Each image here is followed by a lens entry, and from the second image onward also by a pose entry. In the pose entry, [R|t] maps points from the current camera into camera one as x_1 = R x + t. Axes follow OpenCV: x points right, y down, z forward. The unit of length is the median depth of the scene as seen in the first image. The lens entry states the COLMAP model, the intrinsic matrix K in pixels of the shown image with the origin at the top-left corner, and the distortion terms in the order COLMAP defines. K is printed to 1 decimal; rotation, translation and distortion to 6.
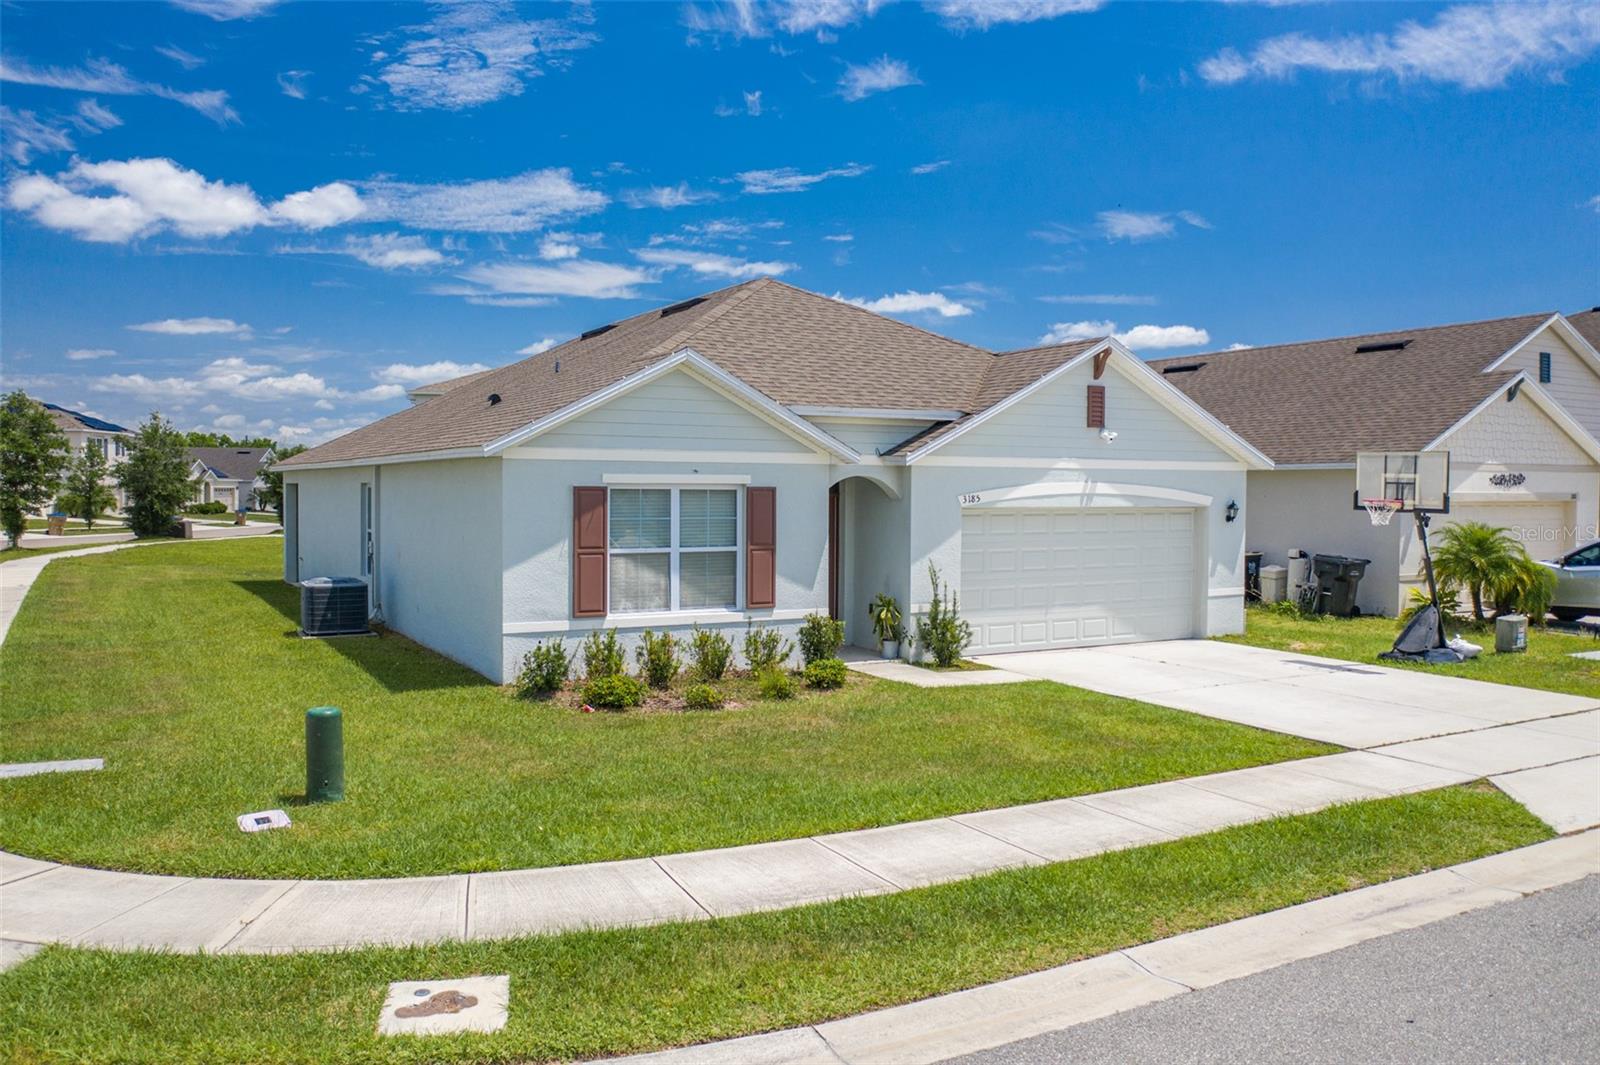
lens RADIAL K [[1270.1, 0, 806.9], [0, 1270.1, 448.3], [0, 0, 1]] dist [-0.022940, -0.003877]
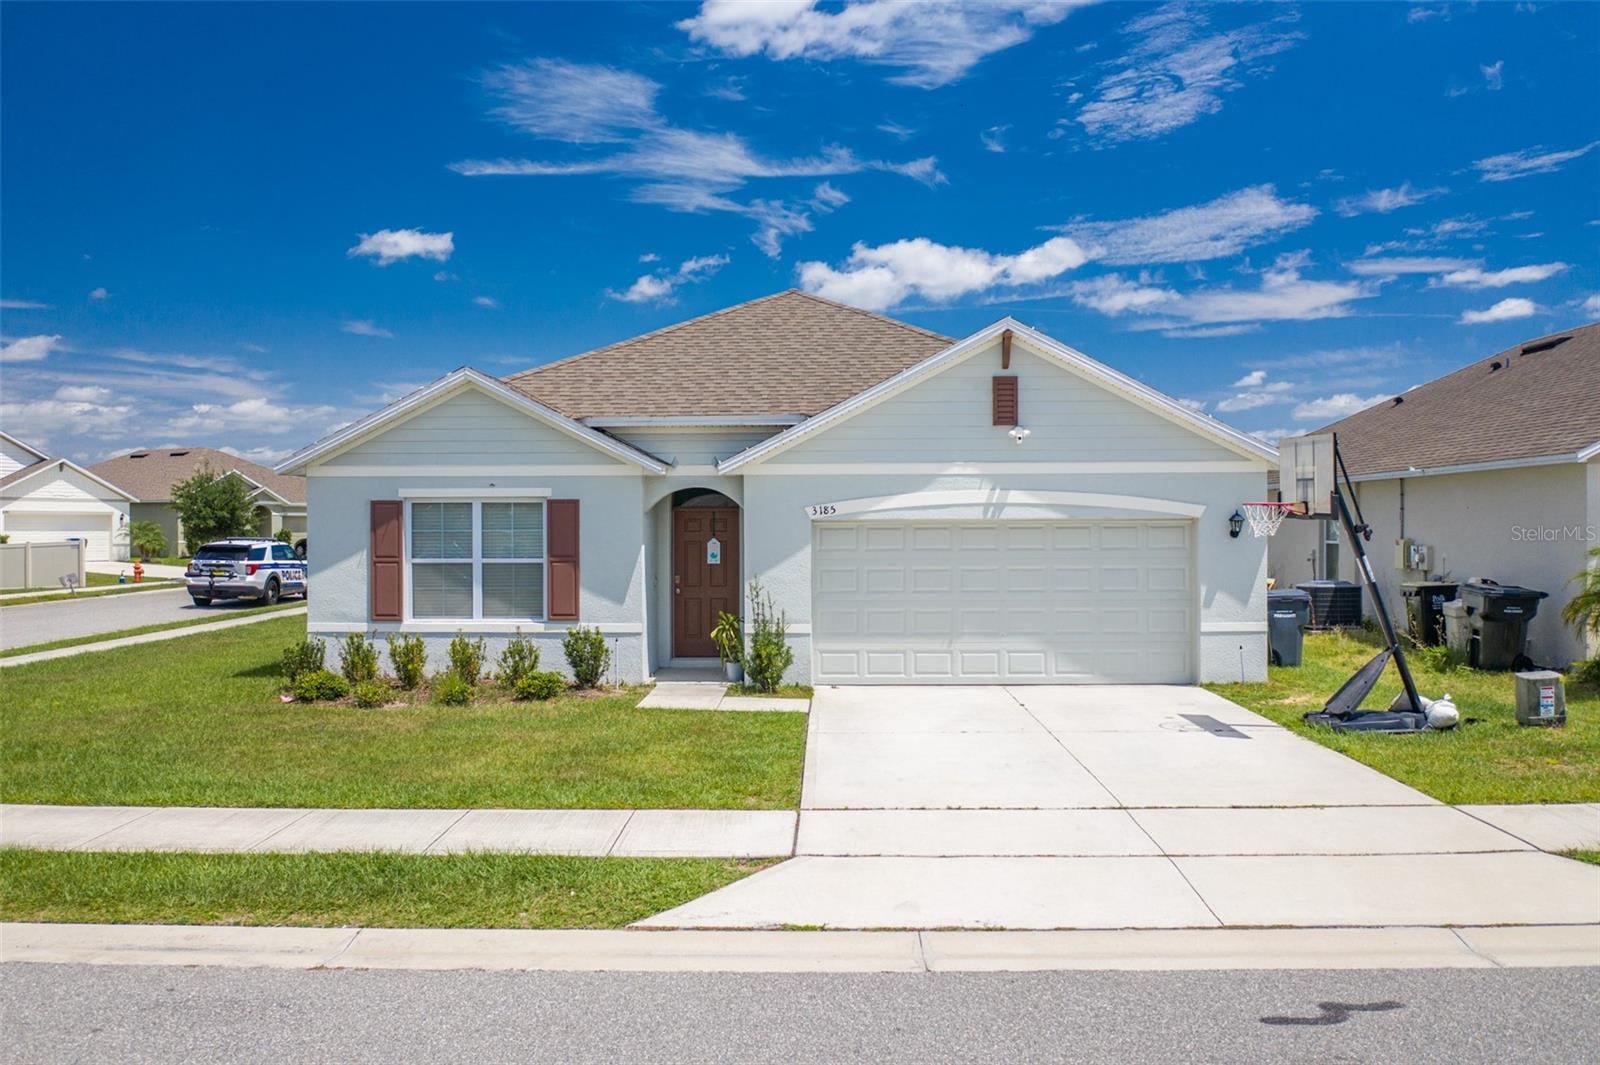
lens RADIAL K [[1270.1, 0, 777.7], [0, 1270.1, 563.8], [0, 0, 1]] dist [-0.022940, -0.003877]
pose [[0.848295, 0.007424, -0.529471, 0.571732], [0.025343, 0.998187, 0.054600, 0.027565], [0.528916, -0.059735, 0.846569, 0.221768]]
